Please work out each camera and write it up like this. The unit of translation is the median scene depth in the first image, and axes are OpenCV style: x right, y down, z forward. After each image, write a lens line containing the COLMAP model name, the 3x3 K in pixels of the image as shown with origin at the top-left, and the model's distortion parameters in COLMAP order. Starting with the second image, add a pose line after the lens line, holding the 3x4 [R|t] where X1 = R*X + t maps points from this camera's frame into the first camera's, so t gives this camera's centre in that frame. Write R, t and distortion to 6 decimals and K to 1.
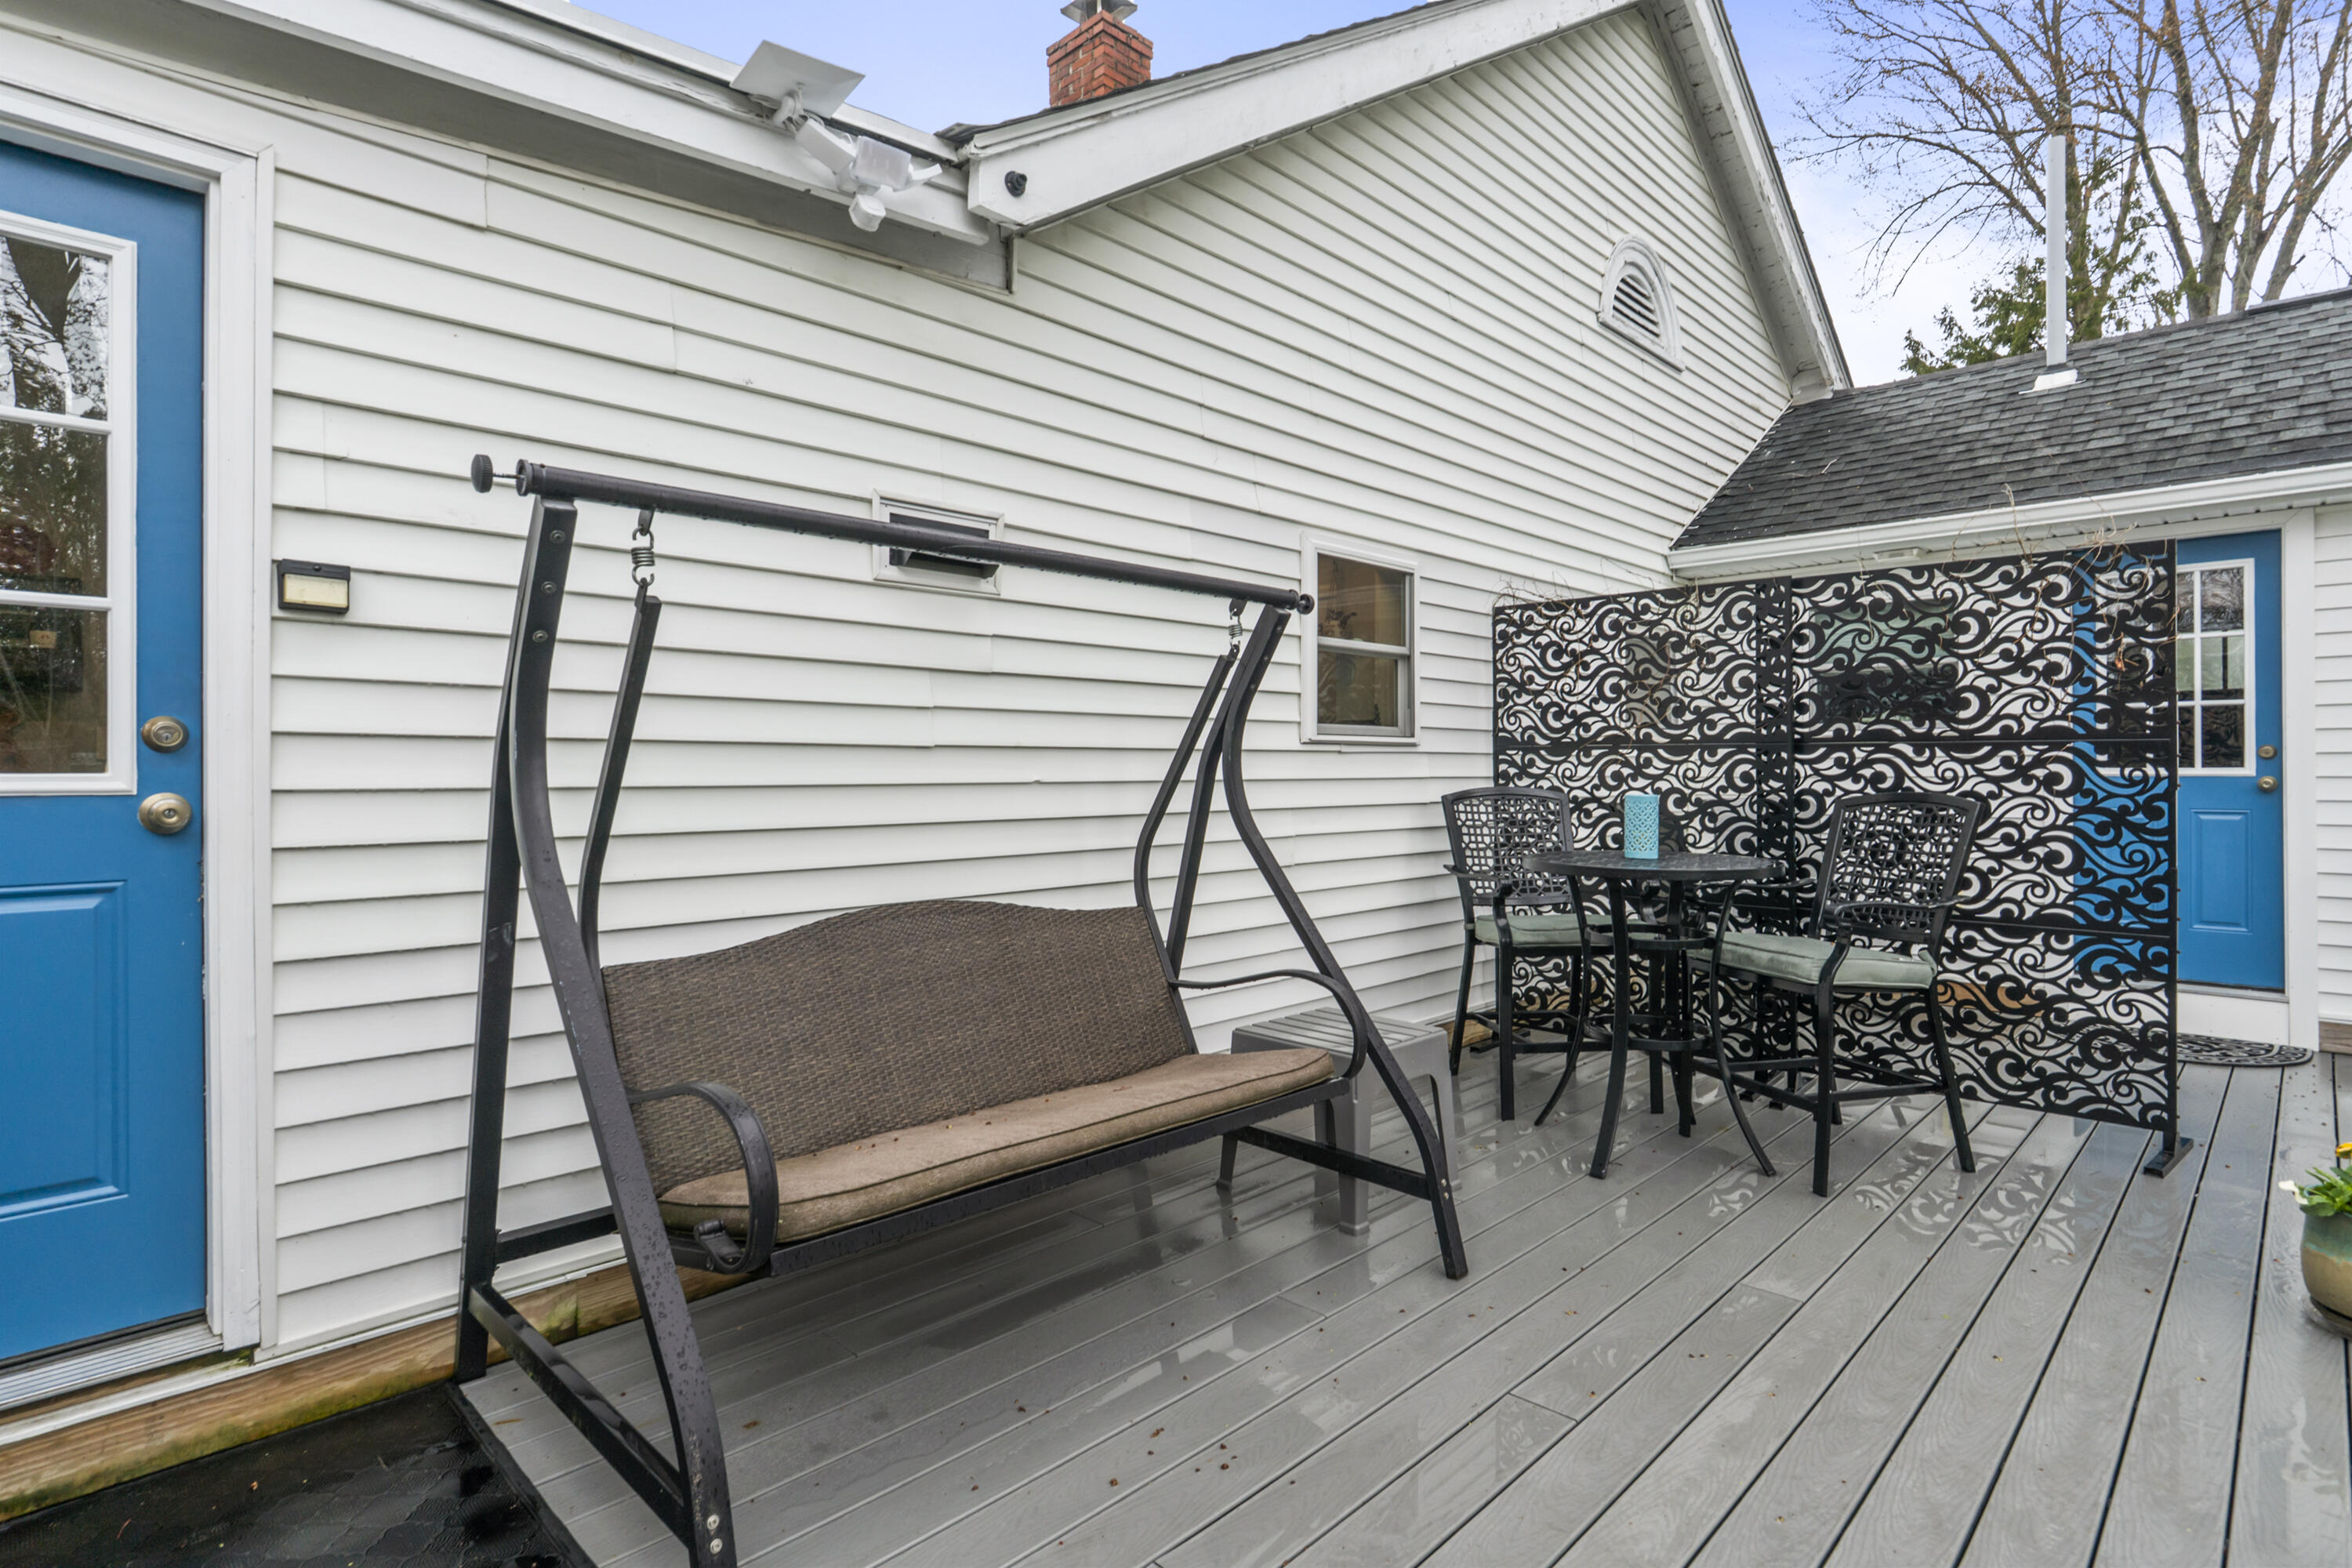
lens RADIAL K [[1158.7, 0, 1175.9], [0, 1158.7, 774.2], [0, 0, 1]] dist [0.002945, -0.000068]
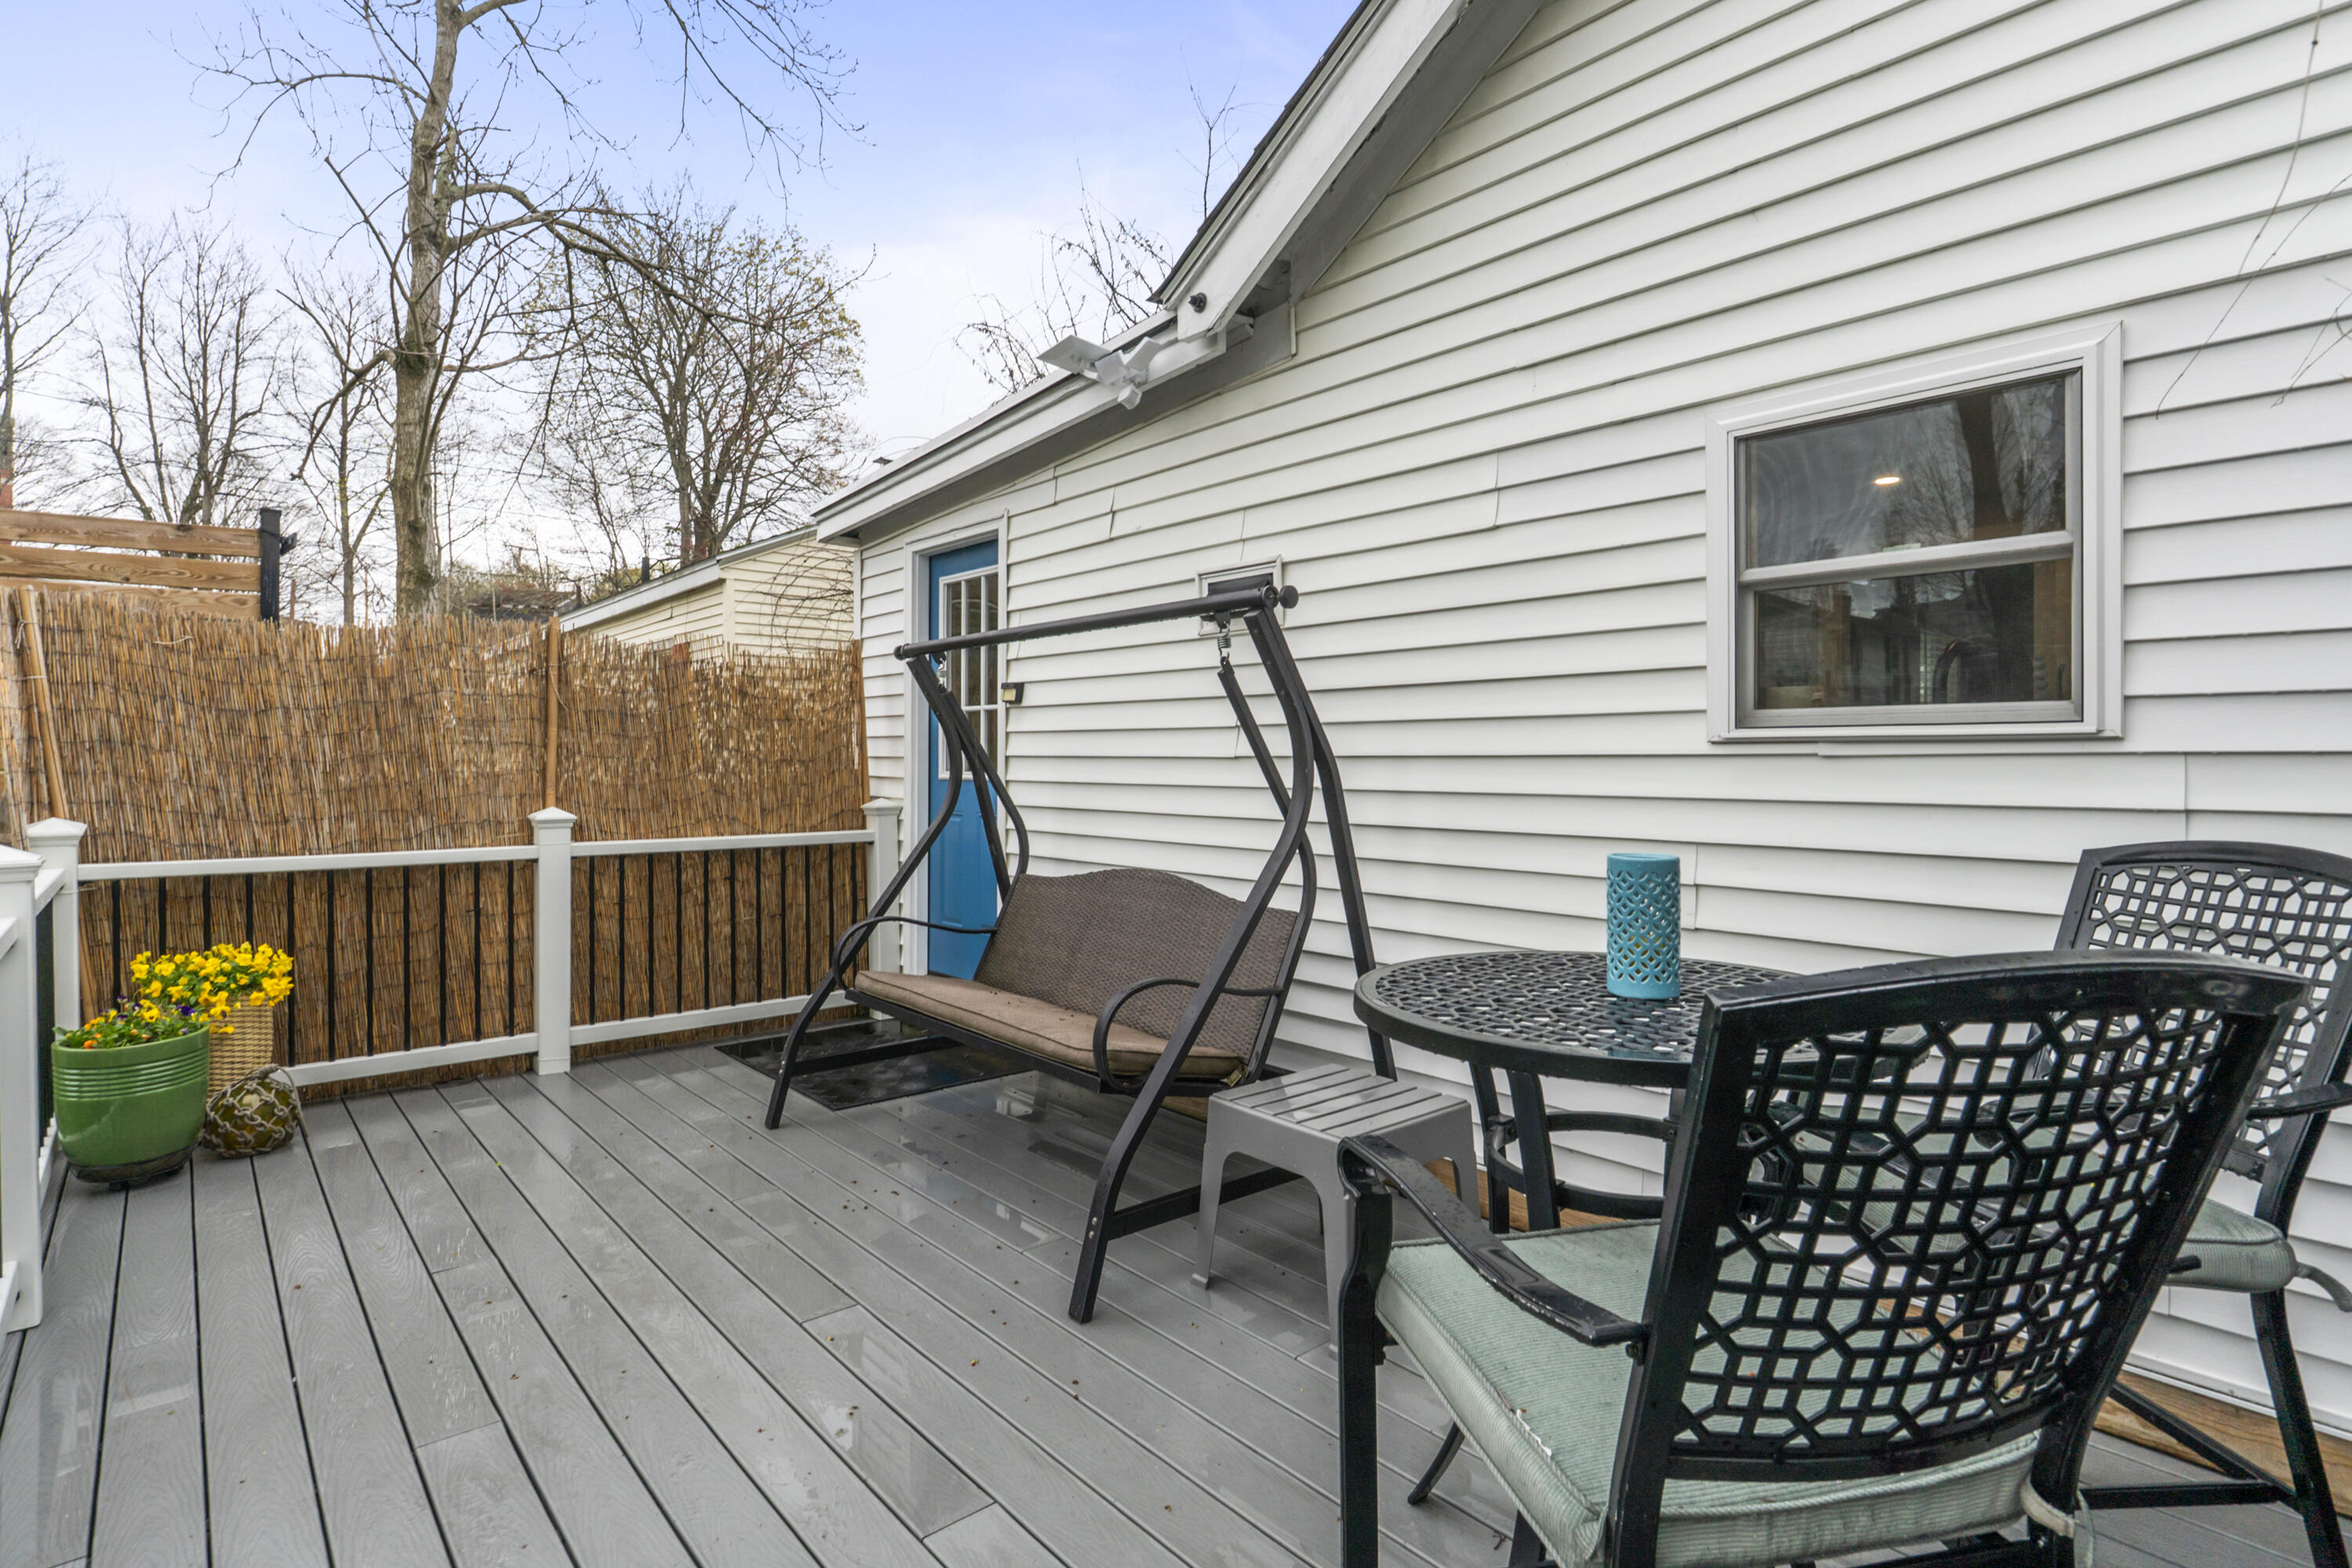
lens RADIAL K [[1158.7, 0, 1177.5], [0, 1158.7, 770.6], [0, 0, 1]] dist [0.002945, -0.000068]
pose [[-0.066167, 0.009180, -0.997766, 0.907975], [-0.008969, 0.999912, 0.009794, -0.017602], [0.997768, 0.009597, -0.066079, 0.876745]]
